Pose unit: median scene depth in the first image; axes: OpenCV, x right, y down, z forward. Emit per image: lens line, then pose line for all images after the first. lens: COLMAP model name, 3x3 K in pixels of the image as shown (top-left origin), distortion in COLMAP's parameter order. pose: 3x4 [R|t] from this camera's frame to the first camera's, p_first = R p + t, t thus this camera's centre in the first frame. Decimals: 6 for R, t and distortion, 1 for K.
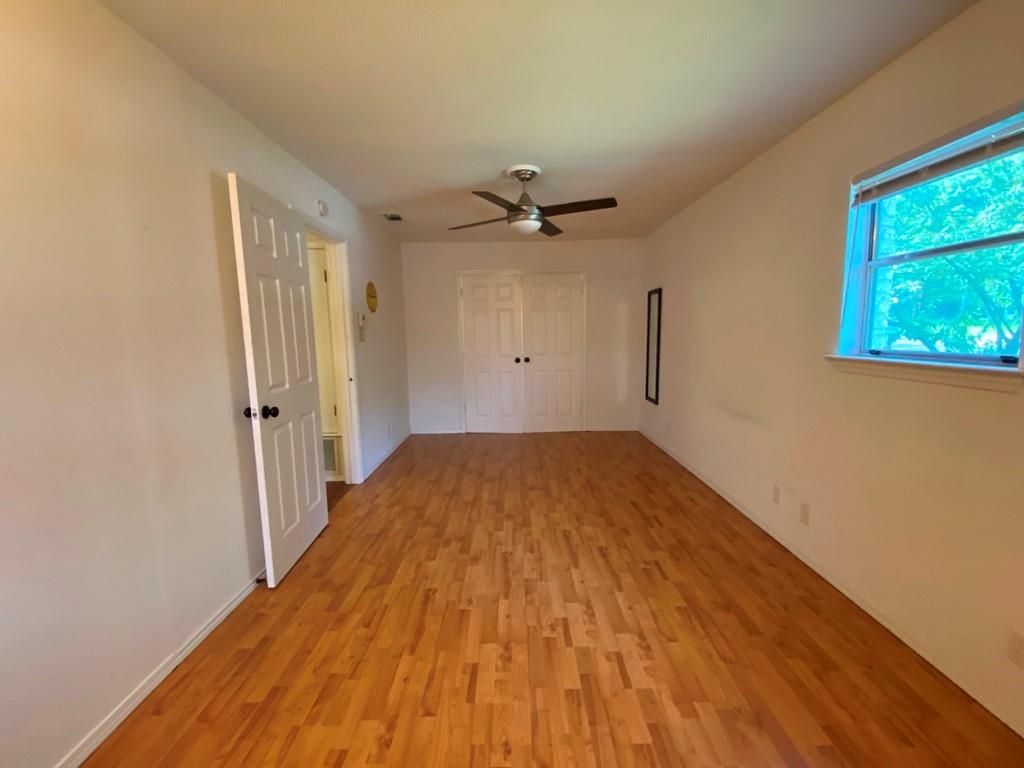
lens RADIAL K [[417.3, 0, 510.8], [0, 417.3, 386.2], [0, 0, 1]] dist [0.045351, -0.035892]
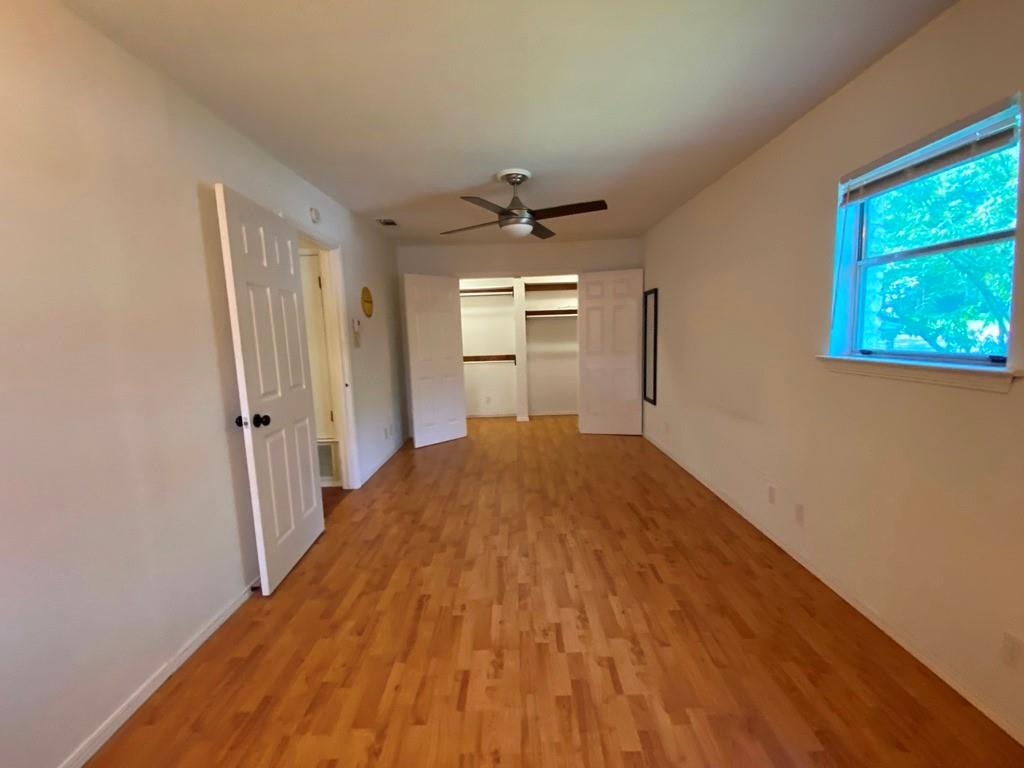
lens RADIAL K [[417.3, 0, 510.8], [0, 417.3, 386.2], [0, 0, 1]] dist [0.045351, -0.035892]
pose [[0.999875, -0.014549, -0.006219, 0.026705], [0.014540, 0.999893, -0.001433, -0.009426], [0.006239, 0.001342, 0.999980, 0.000790]]
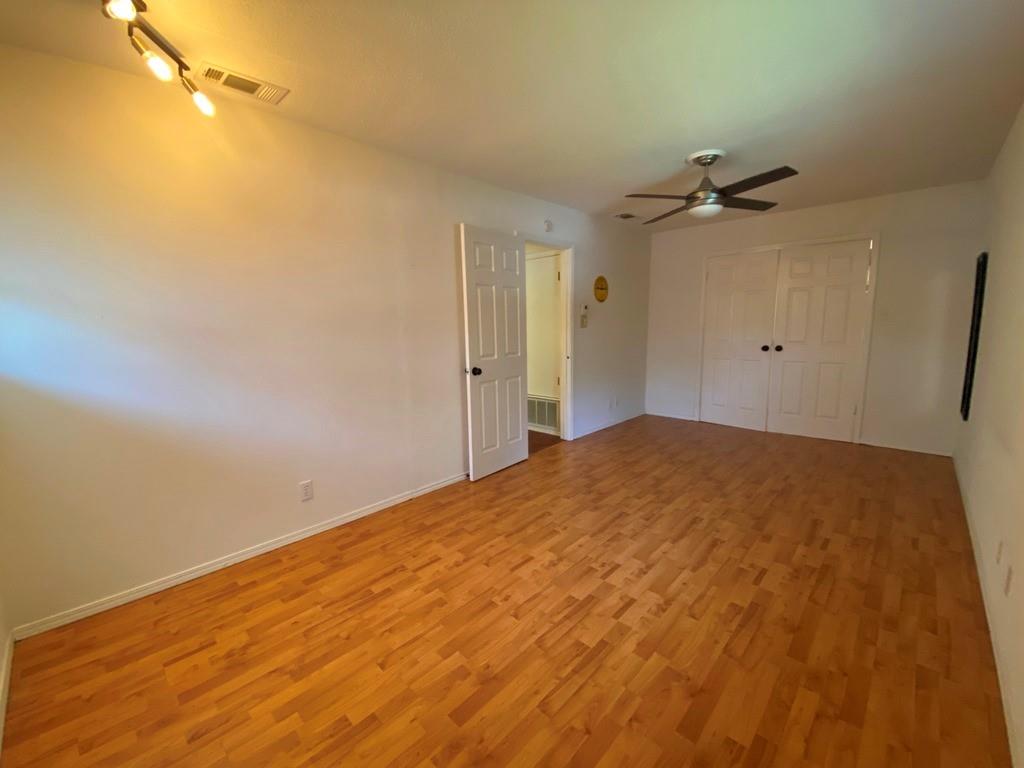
lens RADIAL K [[417.3, 0, 510.8], [0, 417.3, 386.2], [0, 0, 1]] dist [0.045351, -0.035892]
pose [[0.724183, 0.102338, -0.681972, 0.562312], [-0.079104, 0.994727, 0.065271, 0.003650], [0.685056, 0.006679, 0.728460, -0.053477]]
